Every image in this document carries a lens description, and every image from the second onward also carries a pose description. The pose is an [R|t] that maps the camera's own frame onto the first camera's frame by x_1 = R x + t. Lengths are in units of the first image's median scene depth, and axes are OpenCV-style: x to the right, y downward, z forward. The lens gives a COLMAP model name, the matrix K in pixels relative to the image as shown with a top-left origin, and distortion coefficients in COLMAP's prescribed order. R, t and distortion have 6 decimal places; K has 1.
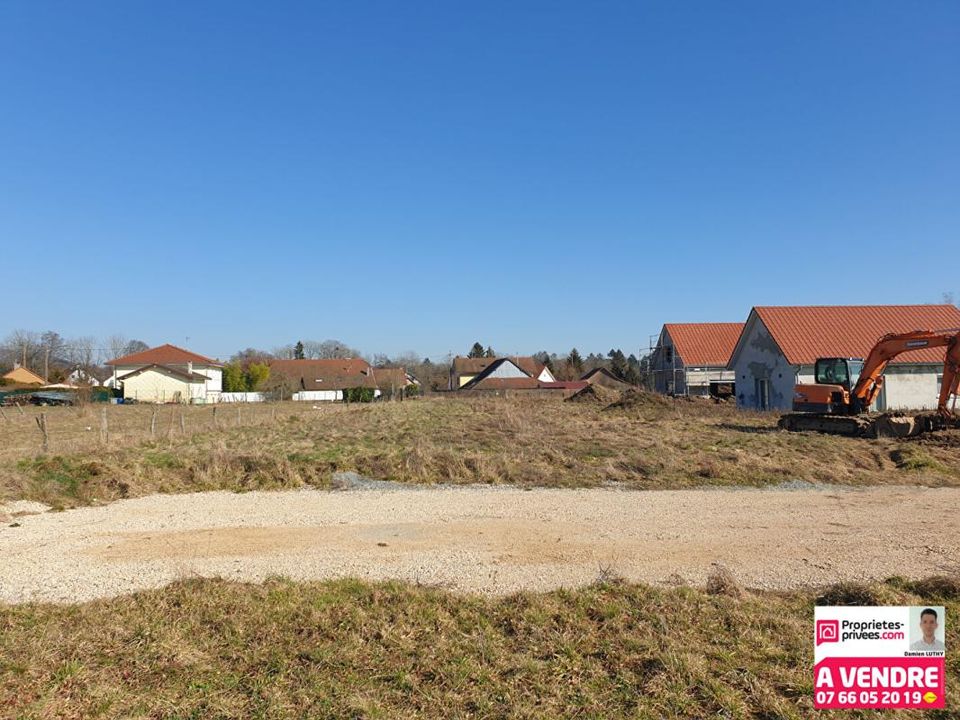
lens RADIAL K [[756.5, 0, 483.4], [0, 756.5, 359.4], [0, 0, 1]] dist [0.068257, -0.019481]
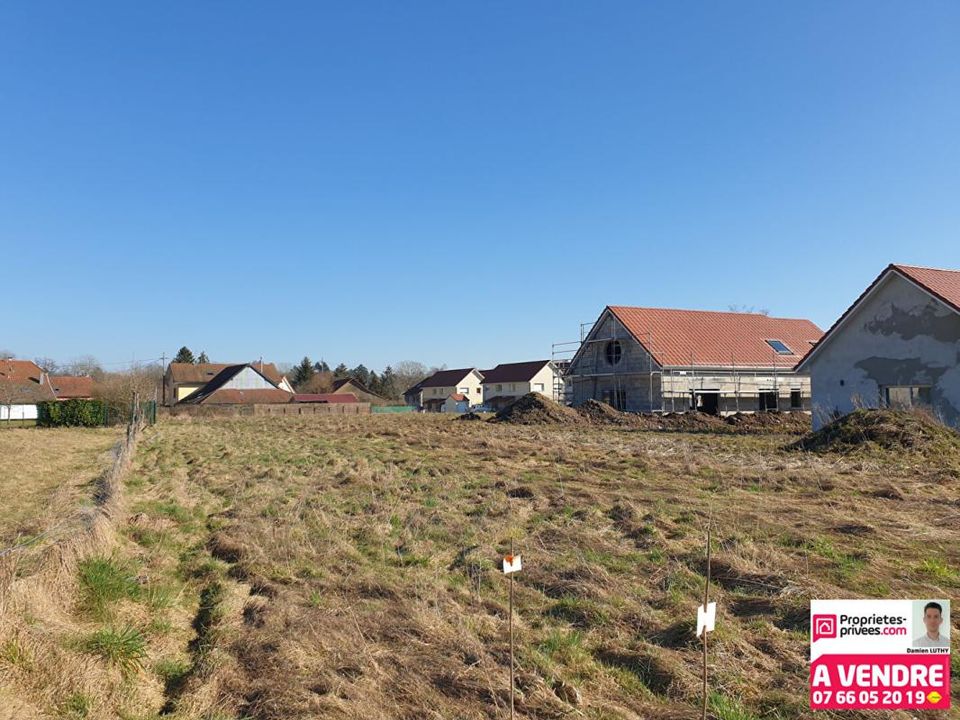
lens RADIAL K [[756.5, 0, 476.2], [0, 756.5, 359.4], [0, 0, 1]] dist [0.068257, -0.019481]
pose [[0.922387, 0.025455, 0.385426, -0.055305], [-0.017669, 0.999562, -0.023729, 0.008043], [-0.385862, 0.015078, 0.922433, 0.181717]]
